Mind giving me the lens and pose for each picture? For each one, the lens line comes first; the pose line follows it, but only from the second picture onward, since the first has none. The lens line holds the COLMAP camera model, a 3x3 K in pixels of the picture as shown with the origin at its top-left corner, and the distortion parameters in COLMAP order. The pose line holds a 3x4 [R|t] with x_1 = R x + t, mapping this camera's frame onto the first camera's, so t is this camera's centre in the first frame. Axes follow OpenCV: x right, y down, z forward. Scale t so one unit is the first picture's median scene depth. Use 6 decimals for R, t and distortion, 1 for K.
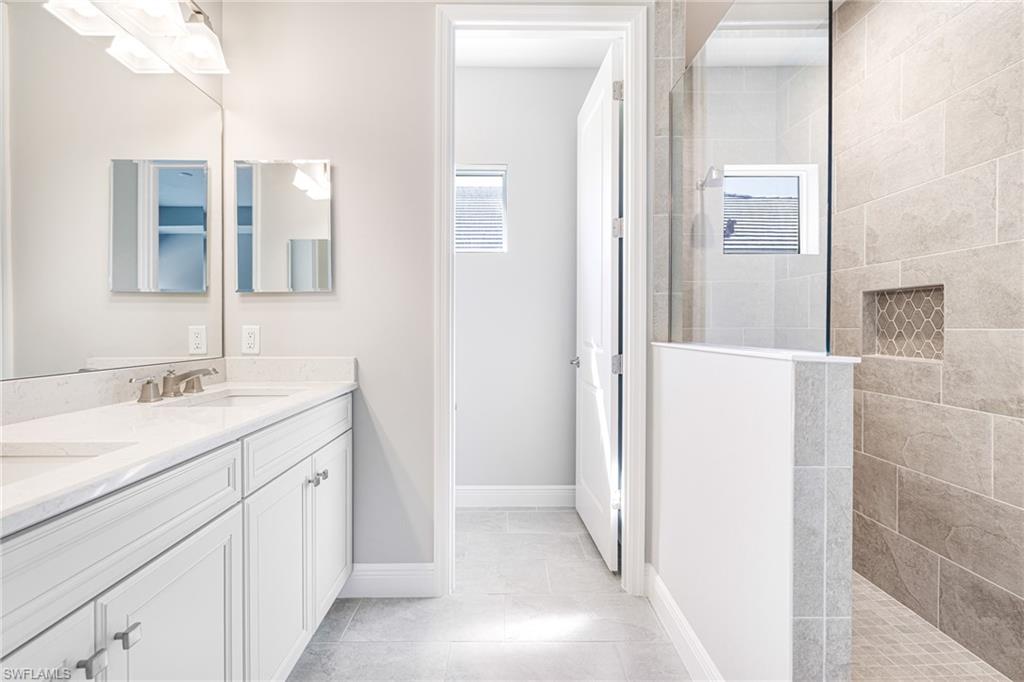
lens RADIAL K [[465.0, 0, 510.5], [0, 465.0, 333.9], [0, 0, 1]] dist [0.002002, 0.000306]
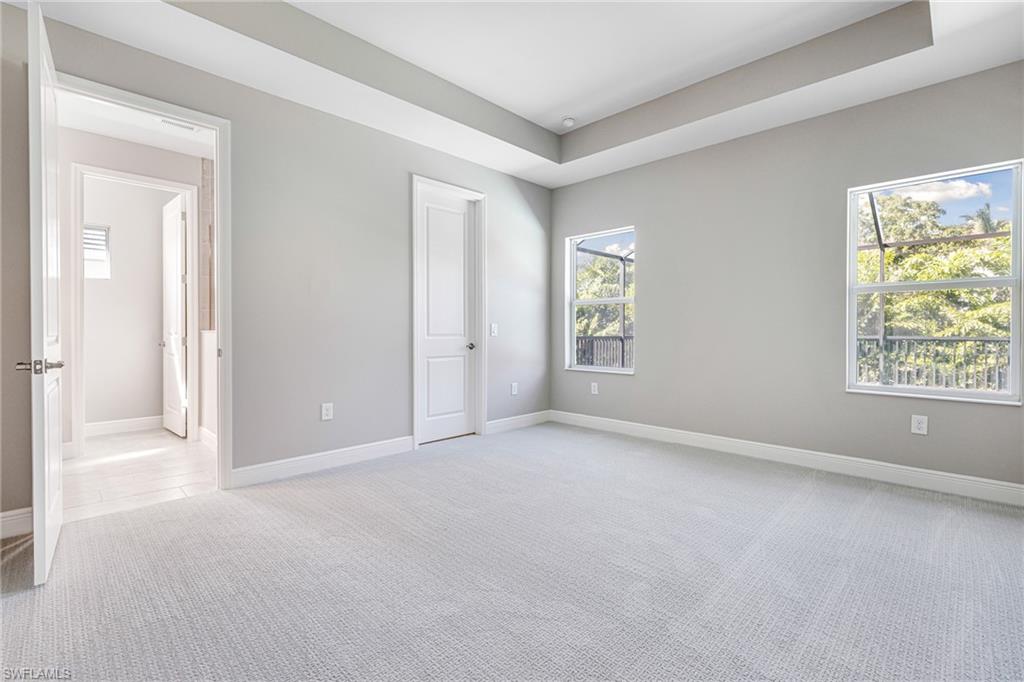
lens RADIAL K [[465.0, 0, 510.5], [0, 465.0, 333.9], [0, 0, 1]] dist [0.002002, 0.000306]
pose [[0.722505, -0.003380, 0.691358, -0.198096], [0.008534, 0.999955, -0.004030, 0.060152], [-0.691313, 0.008811, 0.722501, -1.849767]]
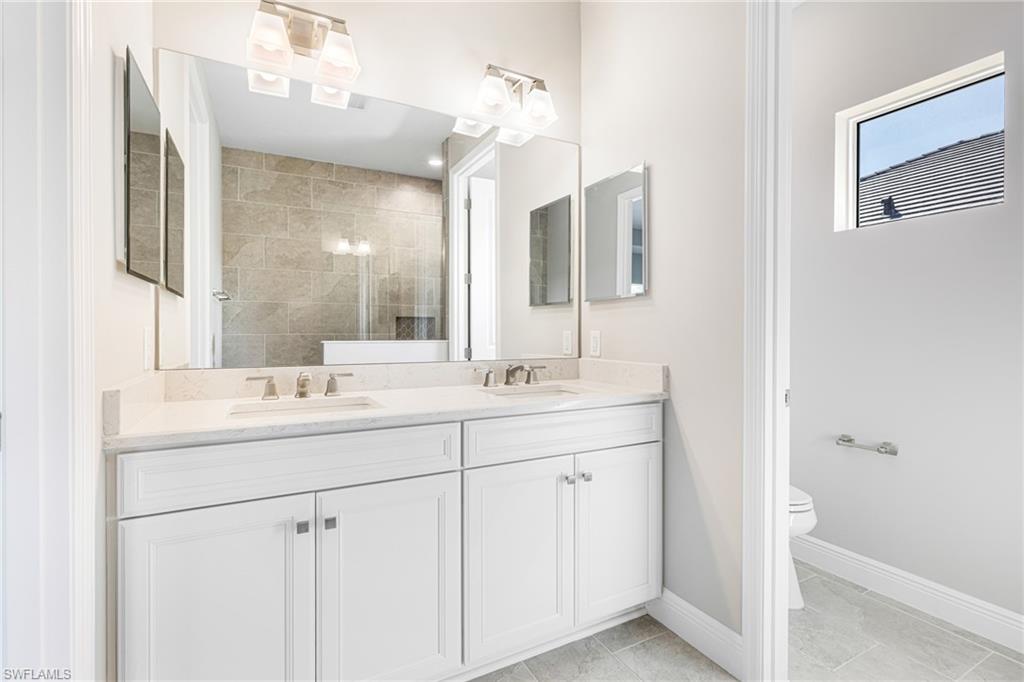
lens RADIAL K [[465.0, 0, 510.5], [0, 465.0, 333.9], [0, 0, 1]] dist [0.002002, 0.000306]
pose [[0.463464, 0.004264, -0.886105, 0.342622], [-0.010695, 0.999943, -0.000782, -0.007553], [0.886051, 0.009839, 0.463483, 0.297172]]
